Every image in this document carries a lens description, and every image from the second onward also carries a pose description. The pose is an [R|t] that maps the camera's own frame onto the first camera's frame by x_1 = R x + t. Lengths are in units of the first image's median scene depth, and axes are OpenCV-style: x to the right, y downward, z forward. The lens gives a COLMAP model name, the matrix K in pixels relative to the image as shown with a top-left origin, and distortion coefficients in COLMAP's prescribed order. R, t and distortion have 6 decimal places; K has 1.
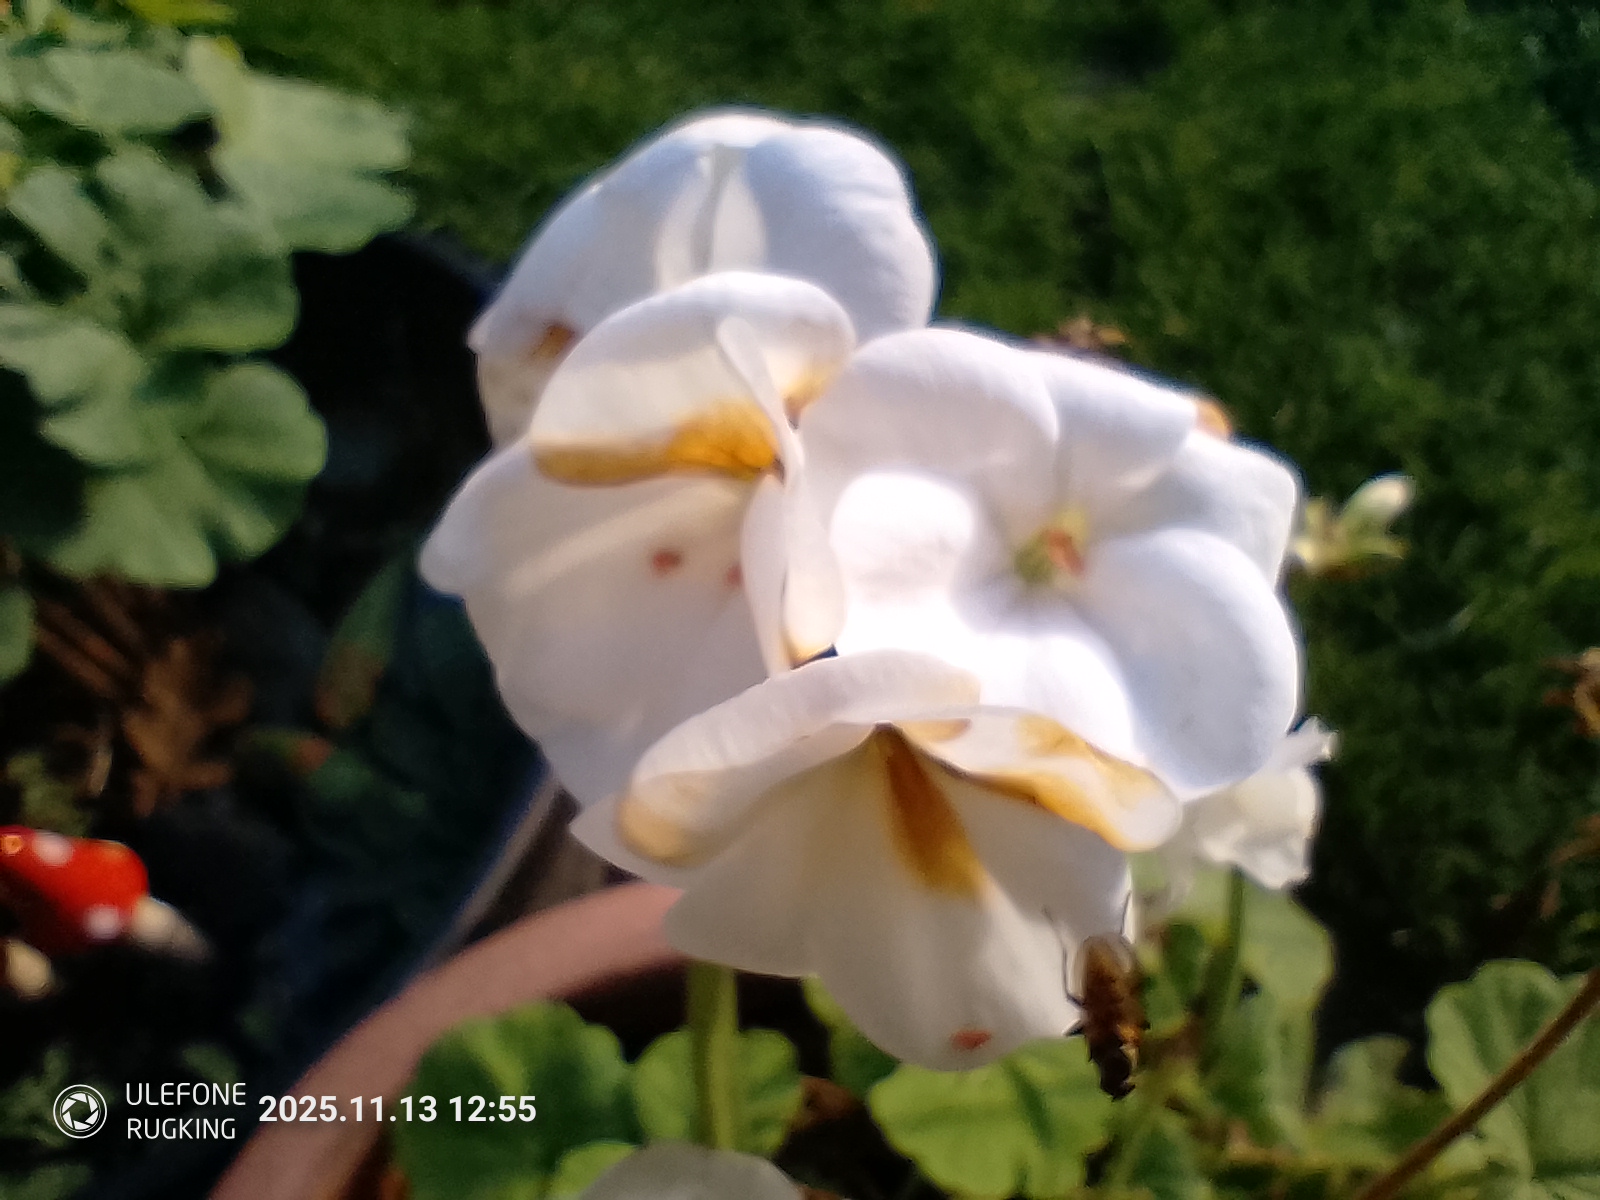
lens RADIAL K [[1243.0, 0, 802.3], [0, 1243.0, 595.9], [0, 0, 1]] dist [-0.054977, -0.002764]
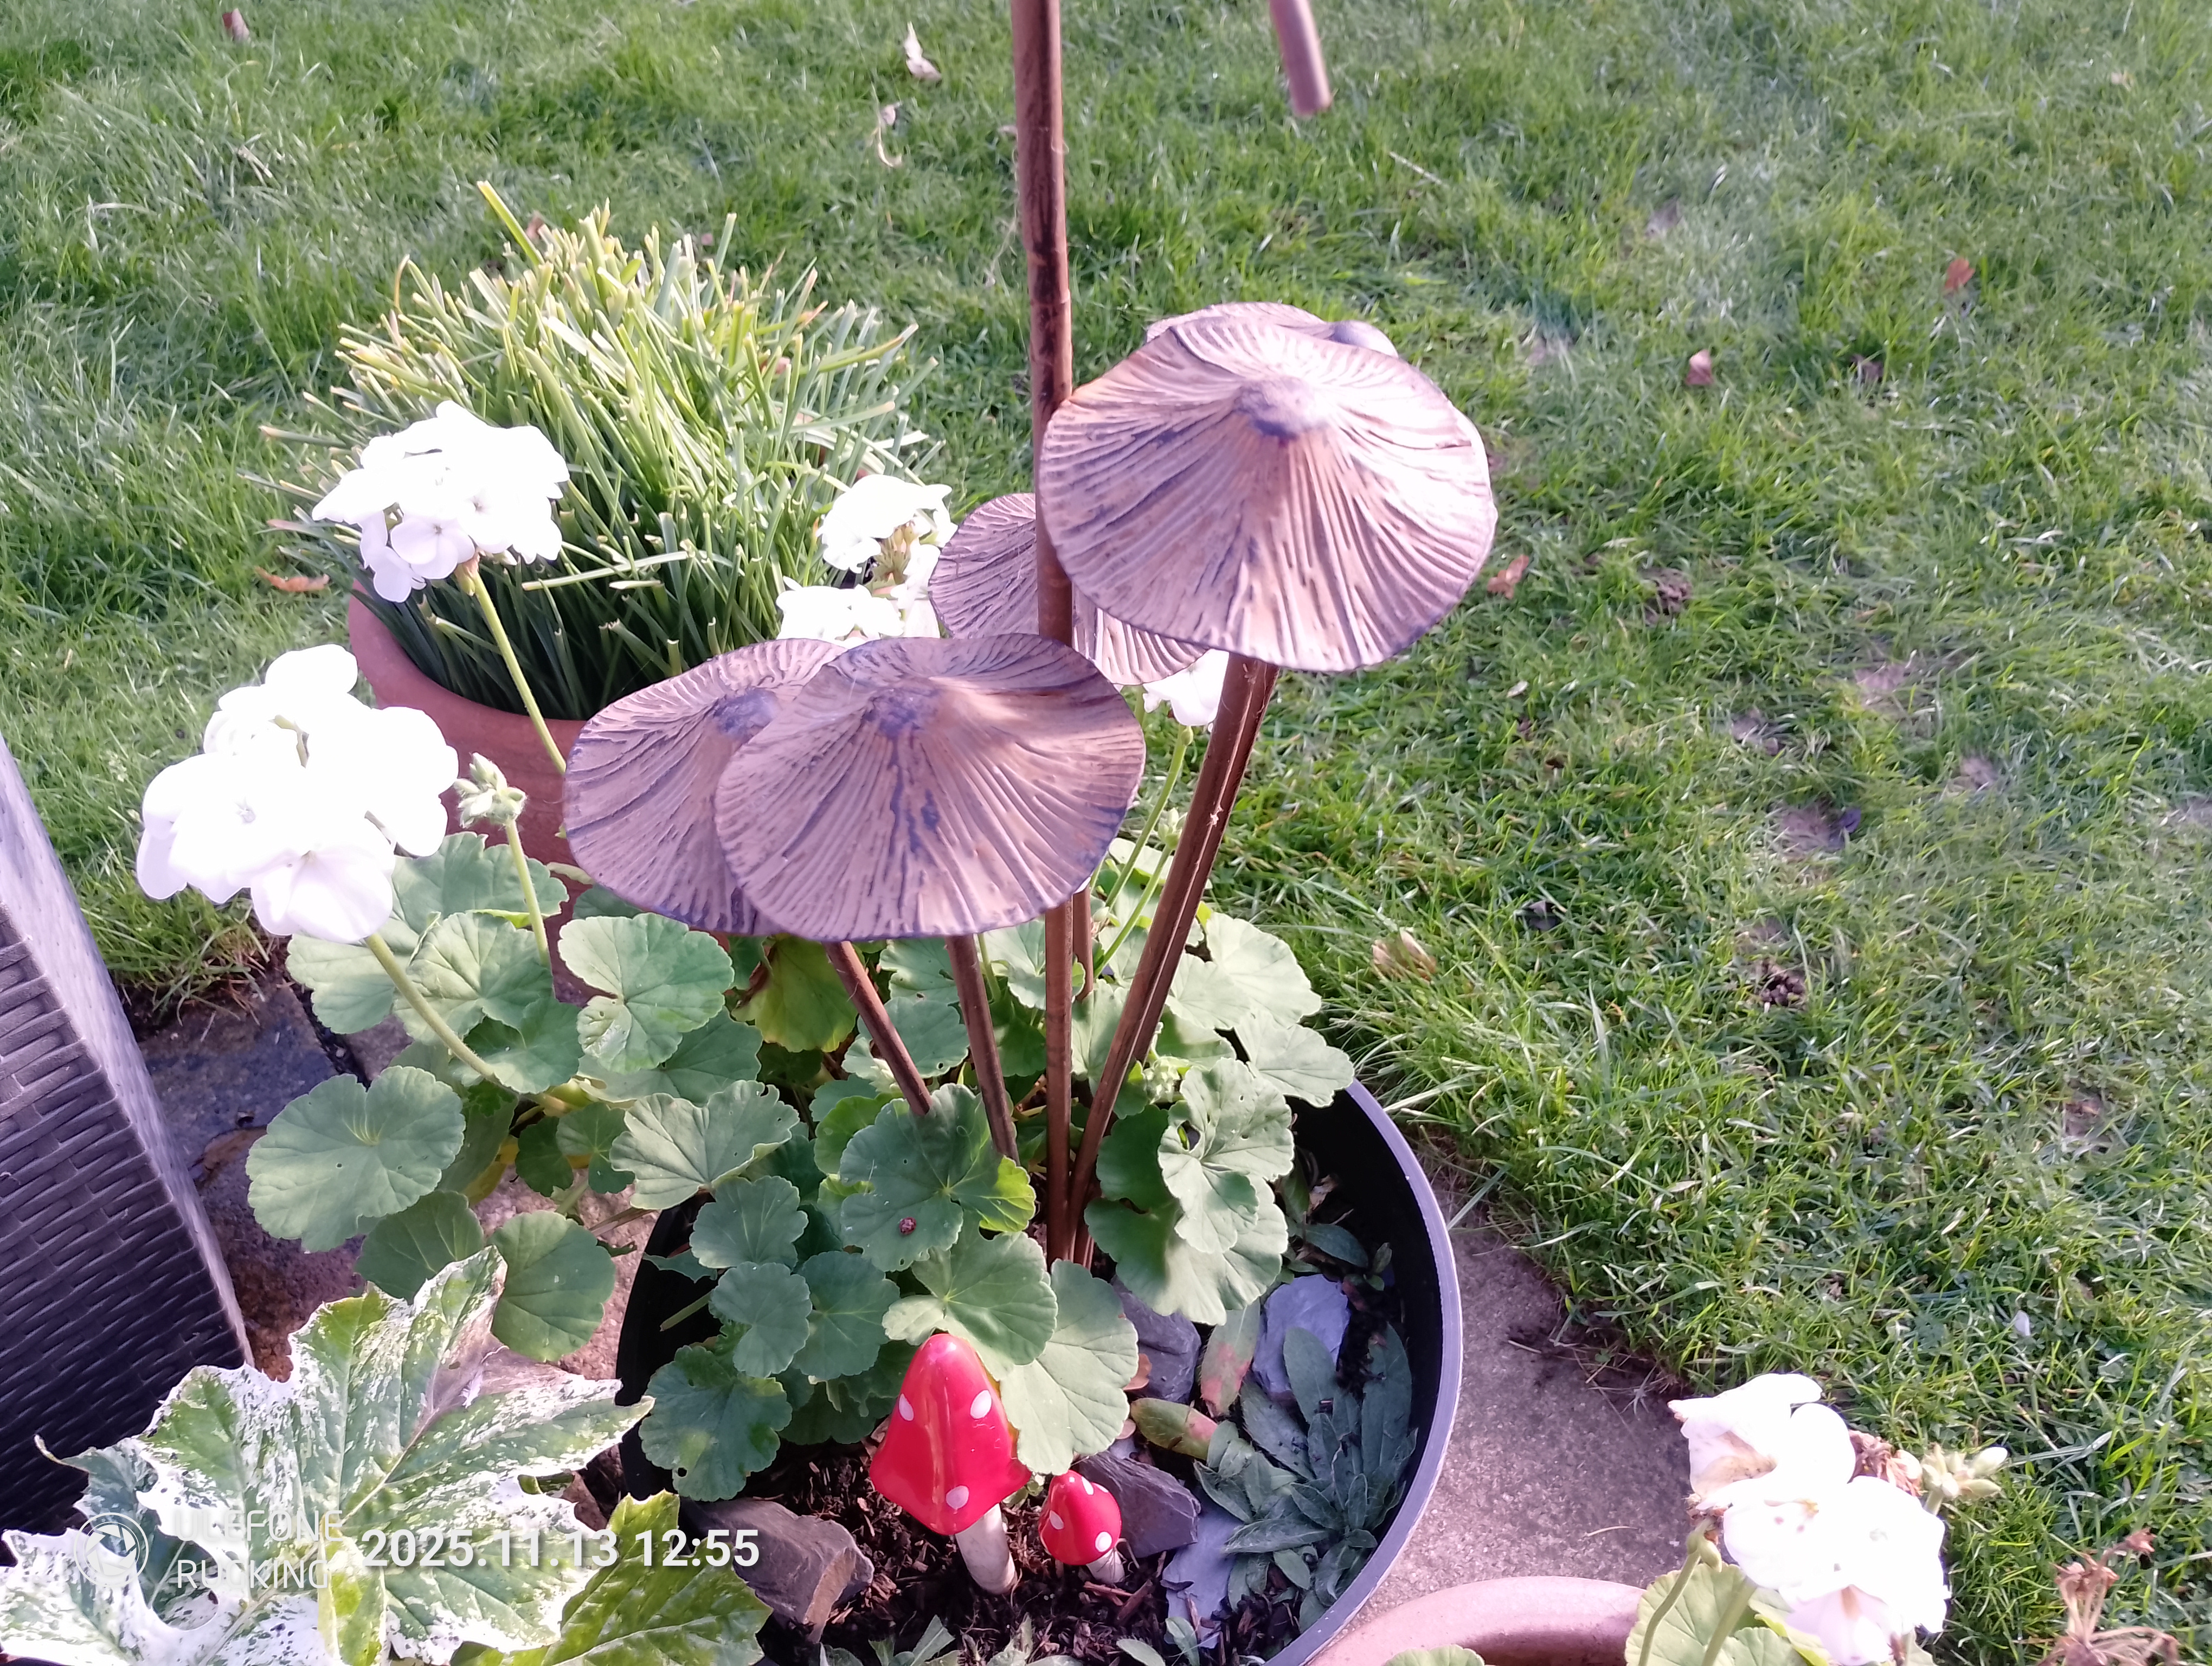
lens RADIAL K [[1700.0, 0, 1100.6], [0, 1700.0, 840.4], [0, 0, 1]] dist [-0.001677, -0.015696]
pose [[0.986501, 0.127495, -0.102766, -0.390799], [-0.142048, 0.978482, -0.149651, -0.208711], [0.081475, 0.162229, 0.983384, -0.964946]]
